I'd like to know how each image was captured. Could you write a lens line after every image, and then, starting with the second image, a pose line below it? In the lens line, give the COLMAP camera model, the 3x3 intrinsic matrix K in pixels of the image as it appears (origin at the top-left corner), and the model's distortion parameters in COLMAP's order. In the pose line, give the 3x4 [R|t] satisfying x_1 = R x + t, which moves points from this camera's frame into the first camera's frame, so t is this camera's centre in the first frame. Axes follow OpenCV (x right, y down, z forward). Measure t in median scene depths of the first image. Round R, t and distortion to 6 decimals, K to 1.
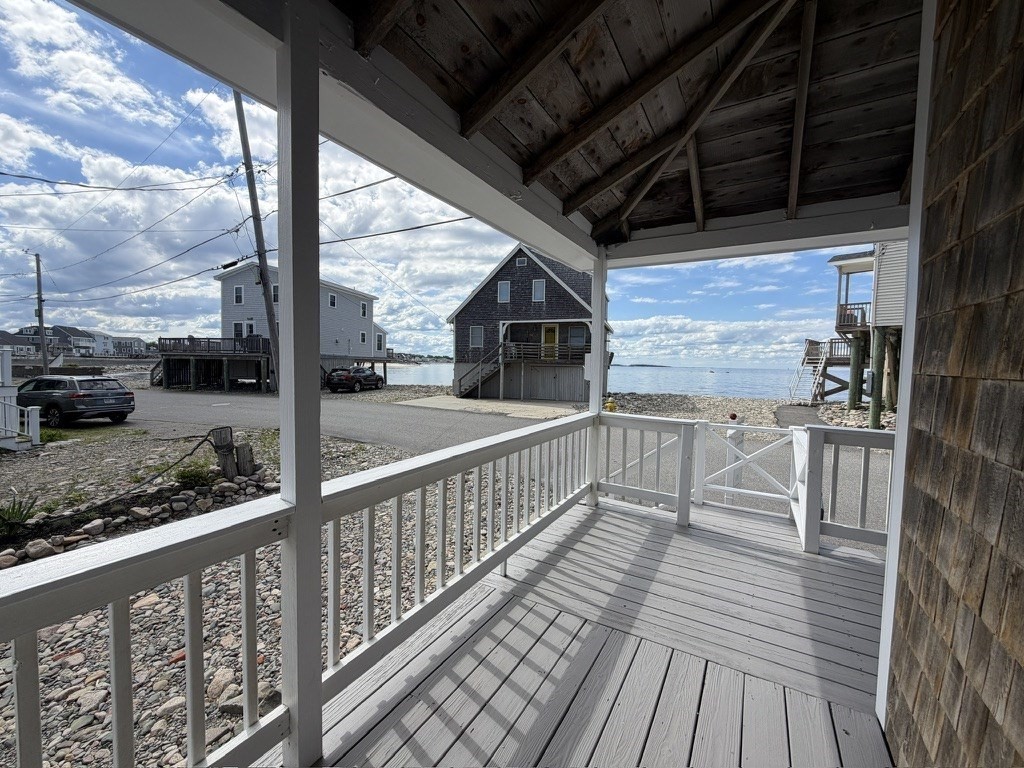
lens RADIAL K [[413.1, 0, 512.3], [0, 413.1, 394.3], [0, 0, 1]] dist [0.004083, 0.000136]
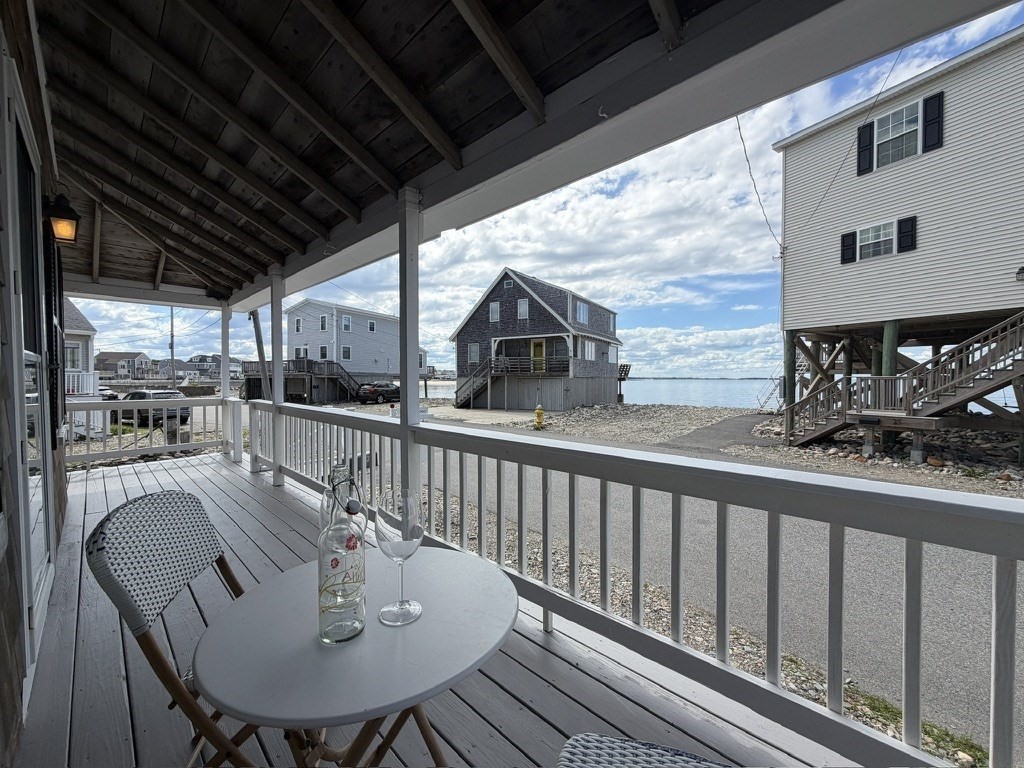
lens RADIAL K [[413.1, 0, 512.7], [0, 413.1, 378.9], [0, 0, 1]] dist [0.004083, 0.000136]
pose [[0.971705, -0.016270, -0.235636, 0.274160], [-0.001820, 0.997079, -0.076350, 0.013919], [0.236190, 0.074618, 0.968838, -0.040699]]
